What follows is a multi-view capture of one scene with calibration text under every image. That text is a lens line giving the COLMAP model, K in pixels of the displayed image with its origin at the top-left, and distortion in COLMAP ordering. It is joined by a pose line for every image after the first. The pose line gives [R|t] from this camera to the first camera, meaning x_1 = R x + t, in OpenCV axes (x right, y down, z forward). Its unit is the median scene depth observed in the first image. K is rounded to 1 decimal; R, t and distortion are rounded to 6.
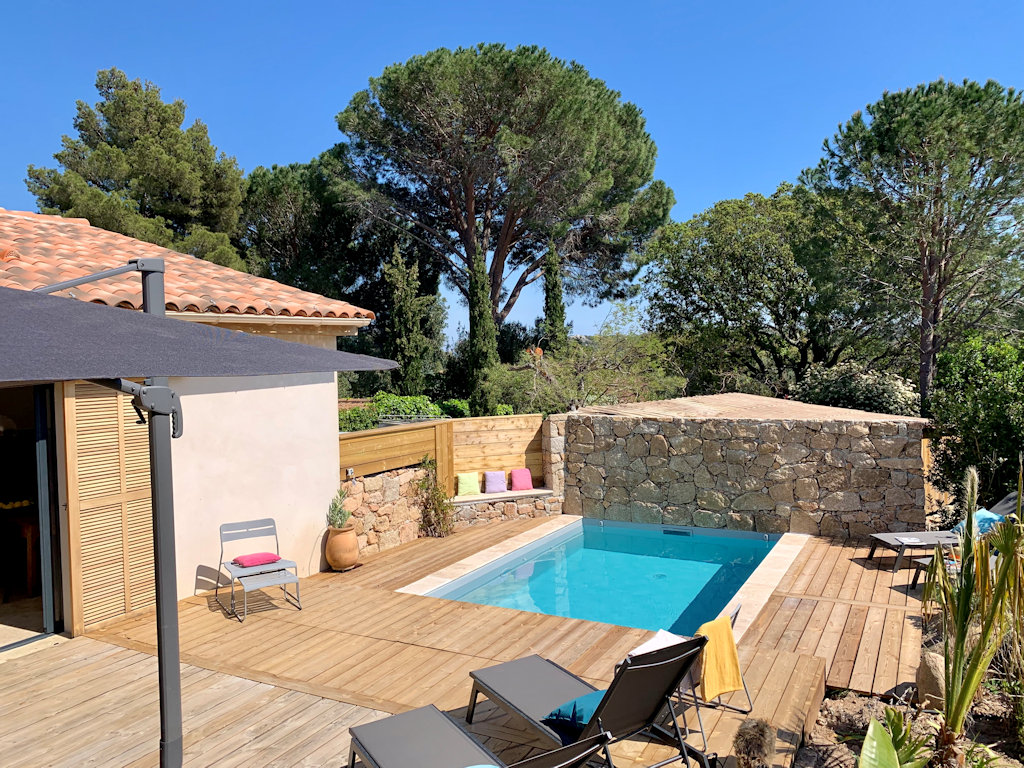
lens RADIAL K [[776.6, 0, 506.3], [0, 776.6, 375.6], [0, 0, 1]] dist [0.093727, -0.172551]
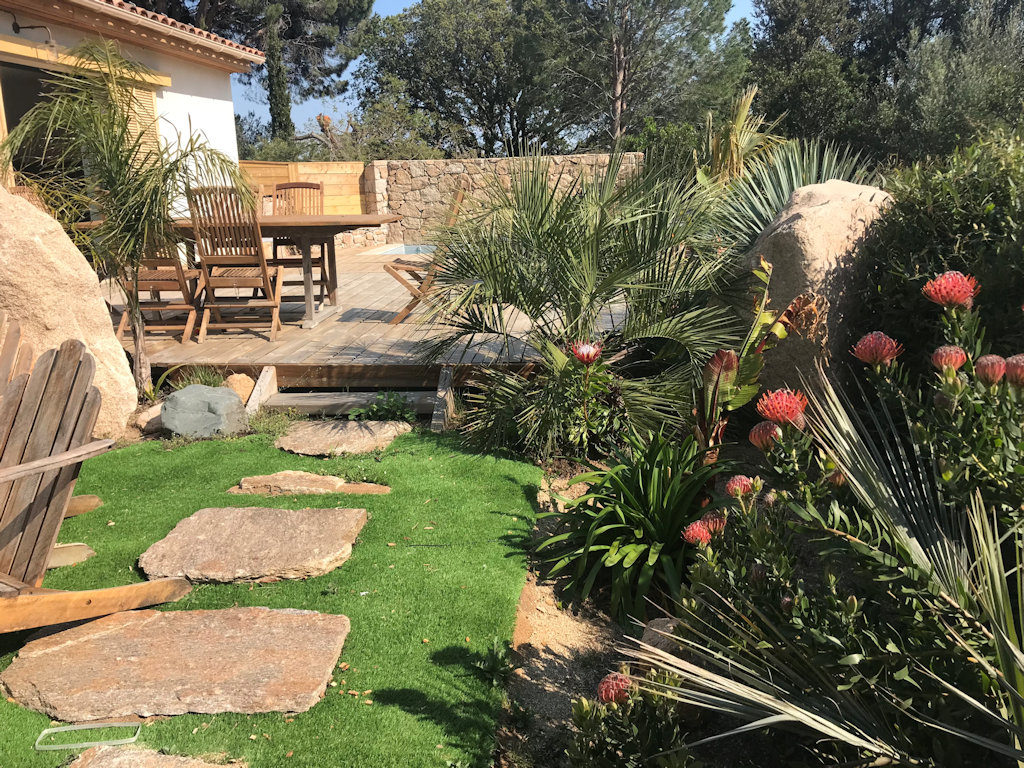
lens RADIAL K [[856.3, 0, 512.0], [0, 856.3, 384.0], [0, 0, 1]] dist [-0.009100, -0.002043]
pose [[0.914120, -0.098221, 0.393368, -0.304147], [0.017436, 0.978838, 0.203891, 0.123323], [-0.405069, -0.179522, 0.896488, -0.338016]]
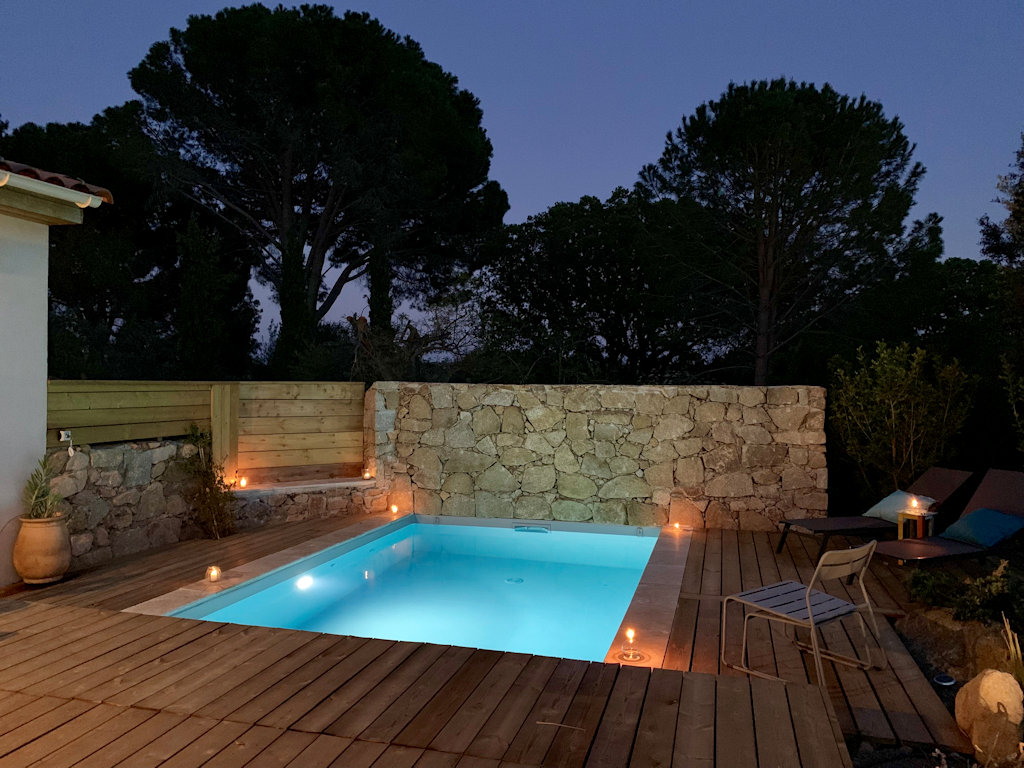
lens RADIAL K [[776.6, 0, 506.3], [0, 776.6, 375.6], [0, 0, 1]] dist [0.093727, -0.172551]
pose [[0.973774, 0.034563, 0.224877, 0.008922], [-0.026855, 0.998945, -0.037246, 0.070444], [-0.225927, 0.030230, 0.973675, 0.216348]]
